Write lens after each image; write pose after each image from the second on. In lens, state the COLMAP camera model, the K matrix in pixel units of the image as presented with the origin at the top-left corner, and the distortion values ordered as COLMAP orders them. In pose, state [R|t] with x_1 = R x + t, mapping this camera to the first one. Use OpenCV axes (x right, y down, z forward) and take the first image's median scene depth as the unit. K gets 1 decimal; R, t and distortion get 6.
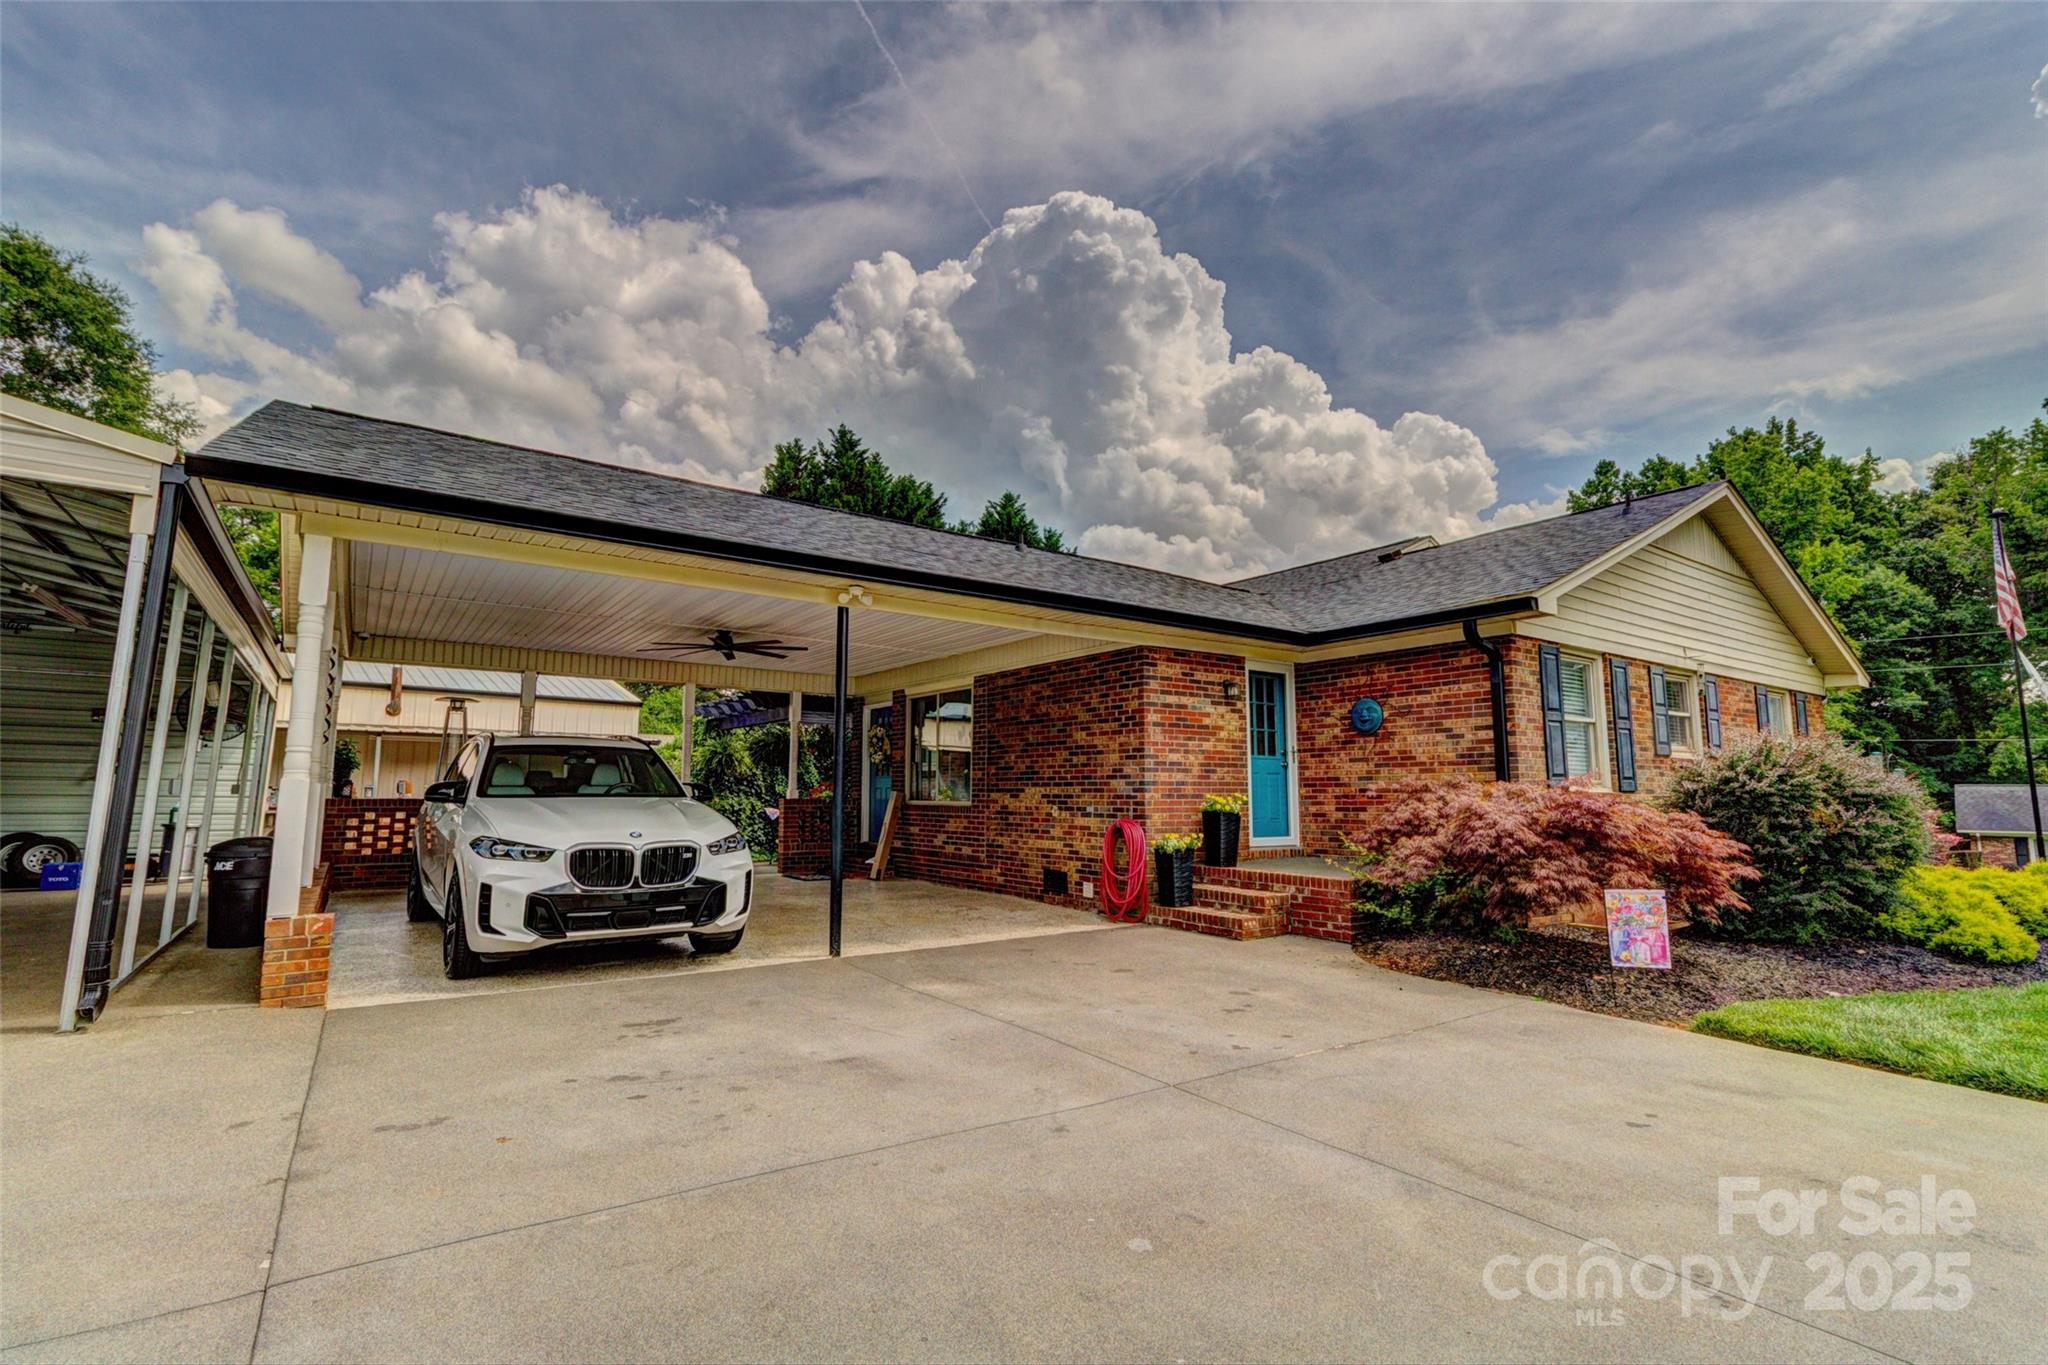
lens RADIAL K [[944.3, 0, 1024.0], [0, 944.3, 682.5], [0, 0, 1]] dist [0.004393, 0.000514]
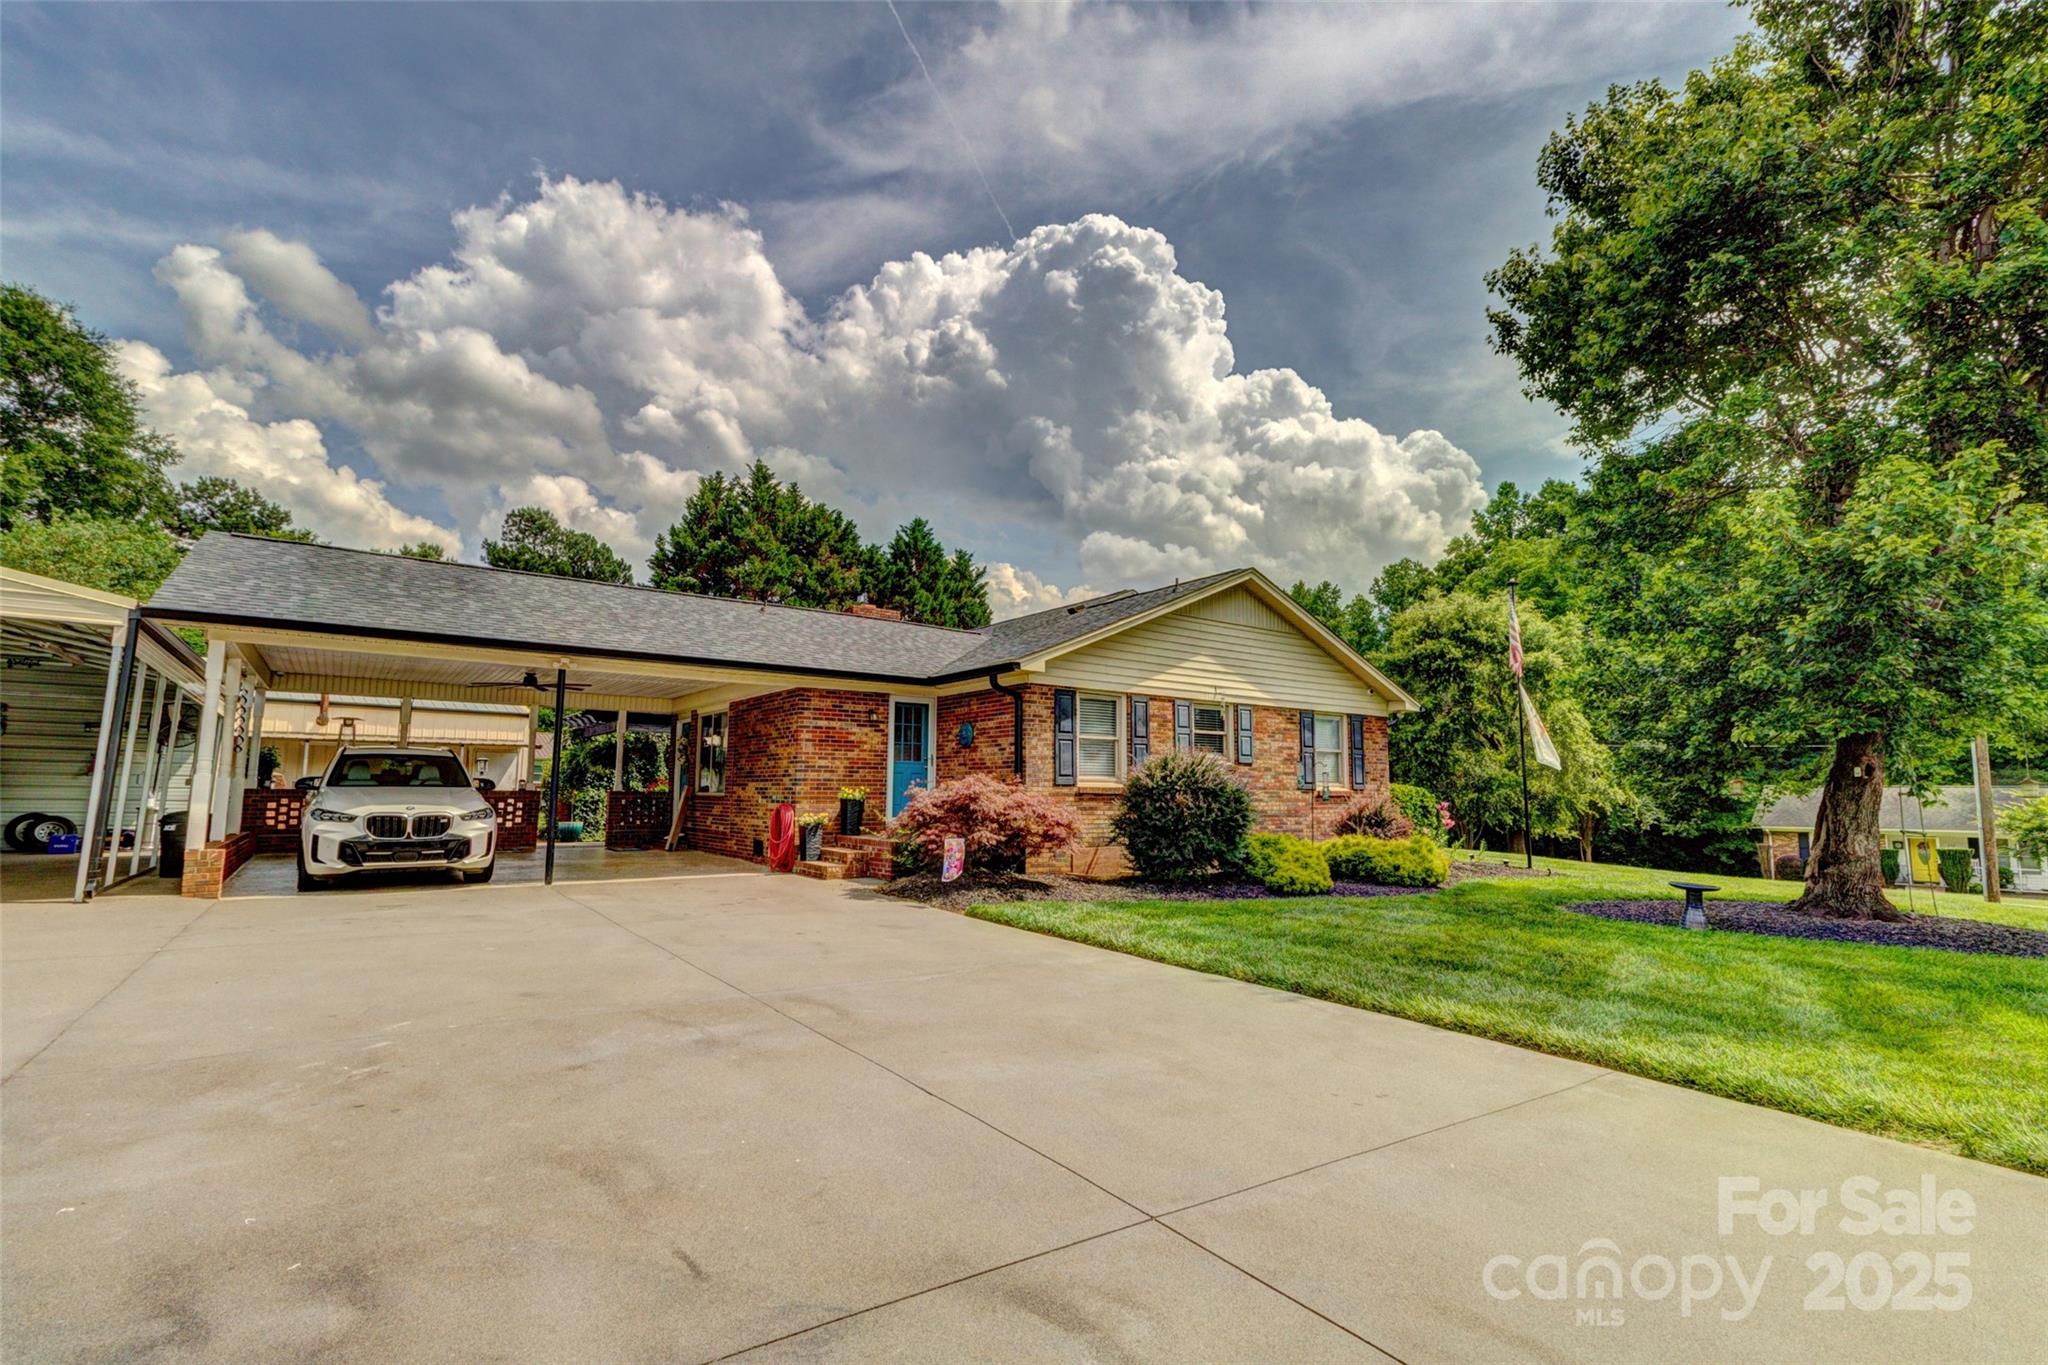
lens RADIAL K [[944.3, 0, 1024.0], [0, 944.3, 682.5], [0, 0, 1]] dist [0.004393, 0.000514]
pose [[0.999955, 0.004996, 0.008024, 0.425965], [-0.005007, 0.999987, 0.001286, -0.046082], [-0.008017, -0.001326, 0.999967, -0.448494]]
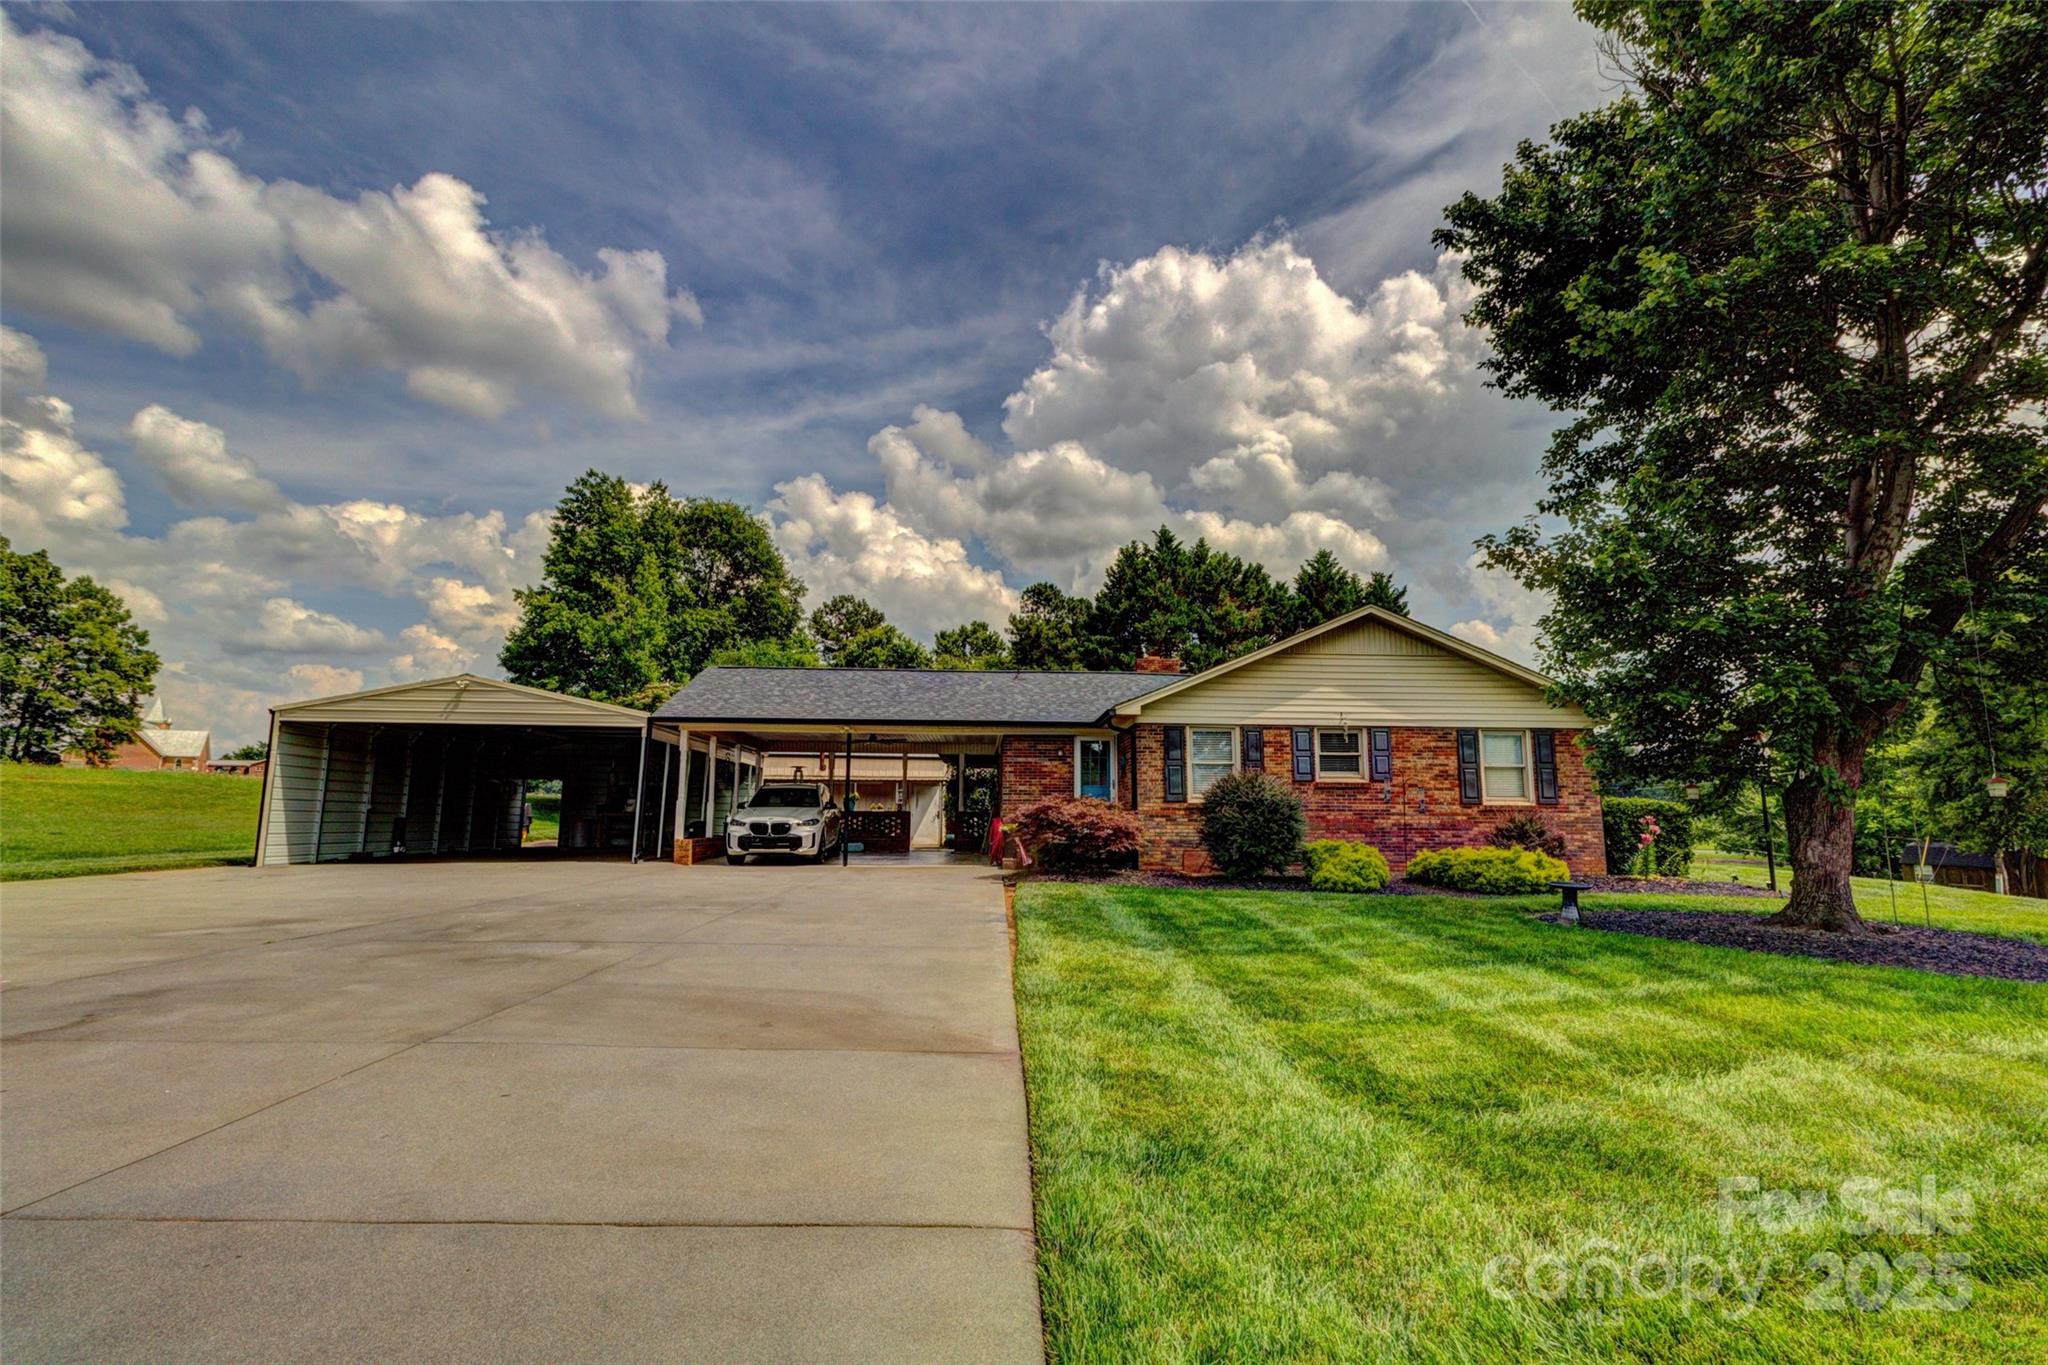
lens RADIAL K [[944.3, 0, 1024.0], [0, 944.3, 682.5], [0, 0, 1]] dist [0.004393, 0.000514]
pose [[0.842589, -0.076232, -0.533134, 1.181445], [0.062260, 0.997082, -0.044172, -0.054371], [0.534946, 0.004026, 0.844877, -0.688667]]
